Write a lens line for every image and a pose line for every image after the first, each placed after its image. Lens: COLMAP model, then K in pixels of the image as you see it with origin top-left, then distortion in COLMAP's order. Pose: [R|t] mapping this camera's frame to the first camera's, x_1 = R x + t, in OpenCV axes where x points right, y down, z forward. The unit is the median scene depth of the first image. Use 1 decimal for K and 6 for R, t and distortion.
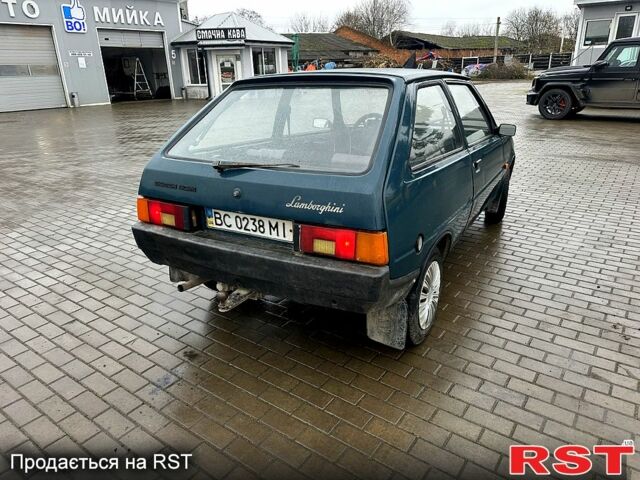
lens RADIAL K [[457.6, 0, 320.0], [0, 457.6, 240.0], [0, 0, 1]] dist [0.009183, 0.001934]
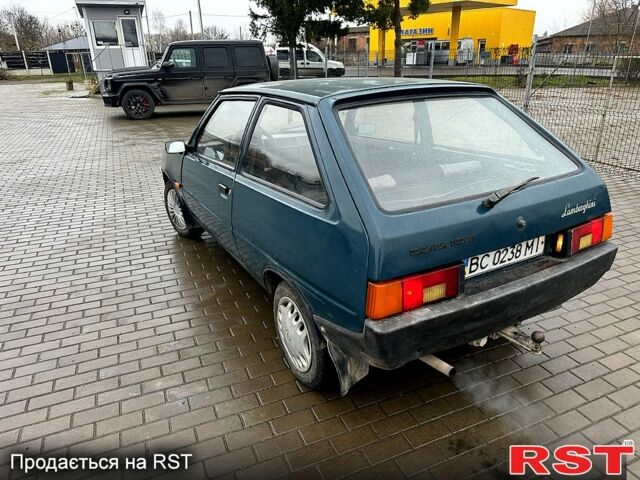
lens RADIAL K [[443.5, 0, 320.7], [0, 443.5, 254.8], [0, 0, 1]] dist [0.008592, 0.002427]
pose [[0.533326, -0.343411, 0.773067, -1.014094], [0.312323, 0.929256, 0.197326, -0.317108], [-0.786141, 0.136208, 0.602852, 0.754260]]
